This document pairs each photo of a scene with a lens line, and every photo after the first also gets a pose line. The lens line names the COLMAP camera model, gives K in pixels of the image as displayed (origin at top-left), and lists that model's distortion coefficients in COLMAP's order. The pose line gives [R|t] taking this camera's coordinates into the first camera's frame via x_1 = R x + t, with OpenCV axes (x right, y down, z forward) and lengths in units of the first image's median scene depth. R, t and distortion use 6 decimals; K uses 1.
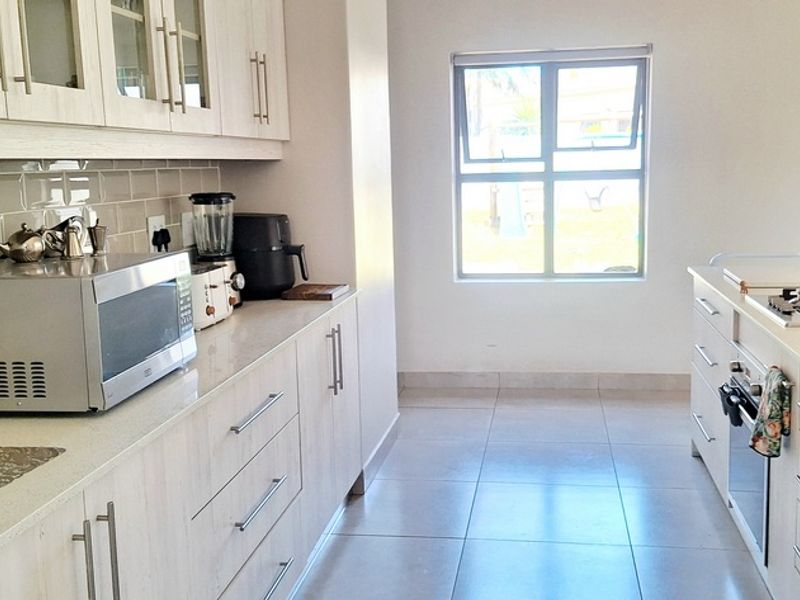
lens RADIAL K [[898.2, 0, 414.6], [0, 898.2, 287.1], [0, 0, 1]] dist [0.157066, -0.305826]
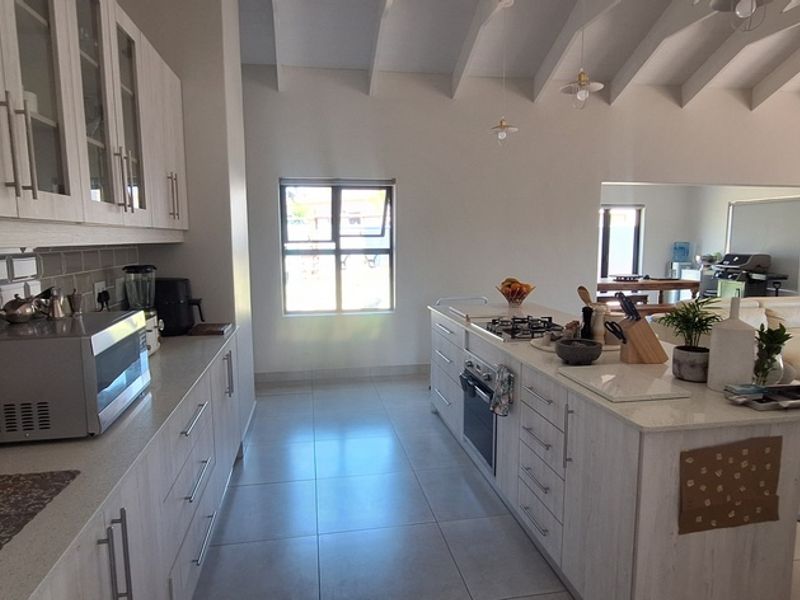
lens RADIAL K [[525.0, 0, 407.6], [0, 525.0, 301.4], [0, 0, 1]] dist [-0.008122, 0.005368]
pose [[0.950822, -0.020355, 0.309069, -0.076281], [0.027555, 0.999441, -0.018951, -0.018081], [-0.308510, 0.026535, 0.950851, 0.063750]]
